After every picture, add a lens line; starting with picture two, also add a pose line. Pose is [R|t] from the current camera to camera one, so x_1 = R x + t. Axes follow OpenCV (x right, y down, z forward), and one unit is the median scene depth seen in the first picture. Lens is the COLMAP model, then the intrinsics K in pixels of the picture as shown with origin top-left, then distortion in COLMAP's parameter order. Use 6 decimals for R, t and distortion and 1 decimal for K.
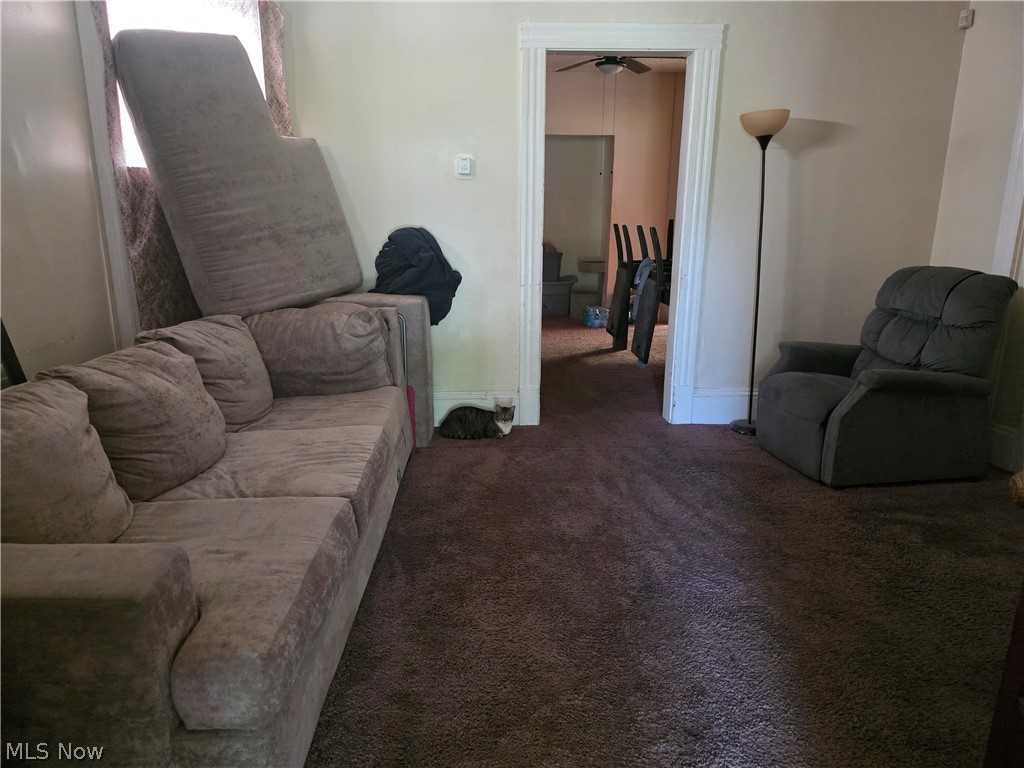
lens RADIAL K [[693.6, 0, 509.9], [0, 693.6, 369.7], [0, 0, 1]] dist [0.084639, -0.080160]
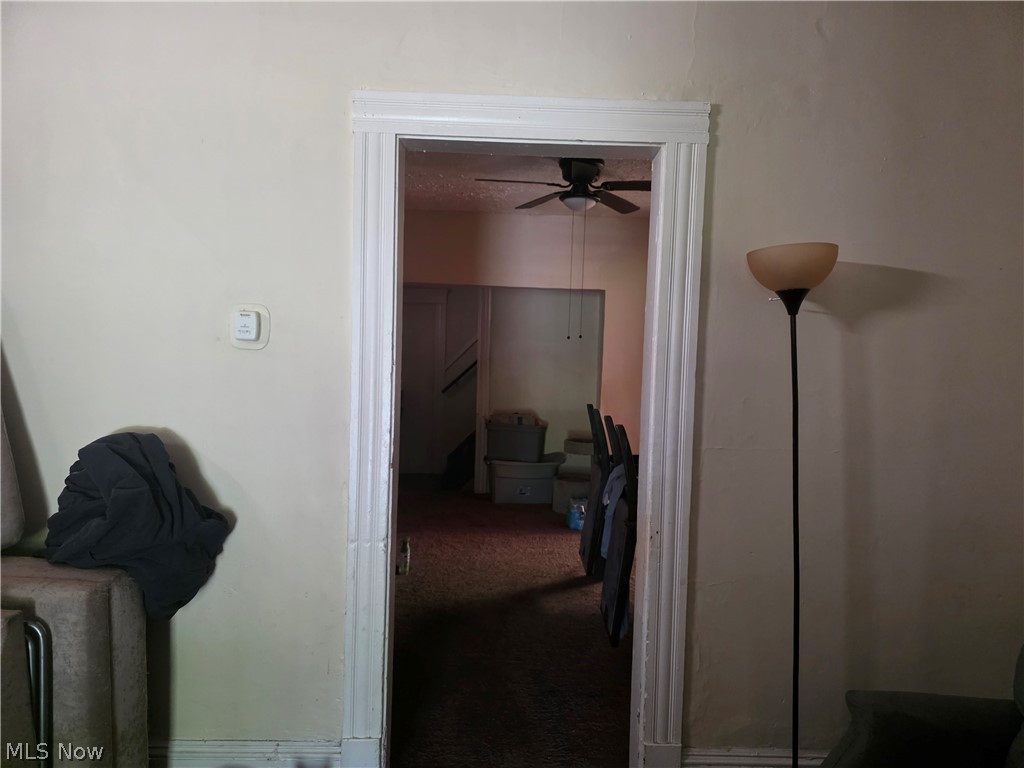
lens RADIAL K [[693.6, 0, 509.9], [0, 693.6, 369.7], [0, 0, 1]] dist [0.084639, -0.080160]
pose [[0.998177, 0.029733, -0.052526, 0.165997], [-0.040043, 0.977371, -0.207707, -0.143701], [0.045162, 0.209432, 0.976780, 0.452380]]
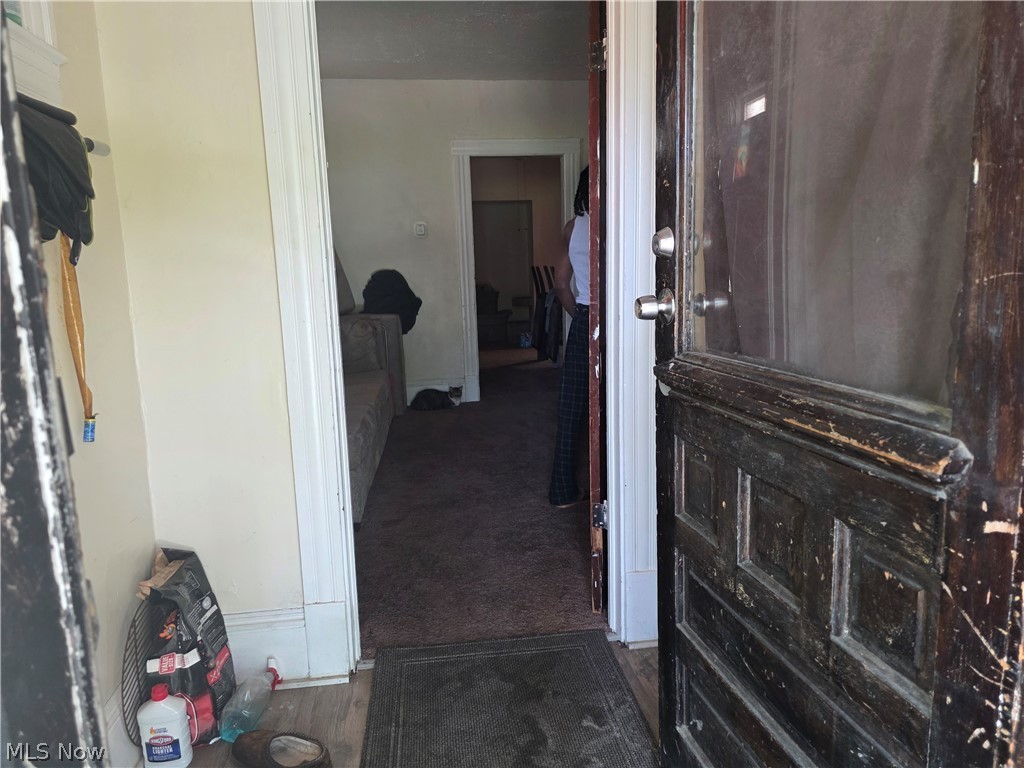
lens RADIAL K [[688.0, 0, 528.6], [0, 688.0, 352.6], [0, 0, 1]] dist [0.230914, -0.077021]
pose [[0.994159, -0.047957, 0.096684, 0.009449], [0.056738, 0.994305, -0.090213, 0.122624], [-0.091807, 0.095172, 0.991218, -0.489585]]
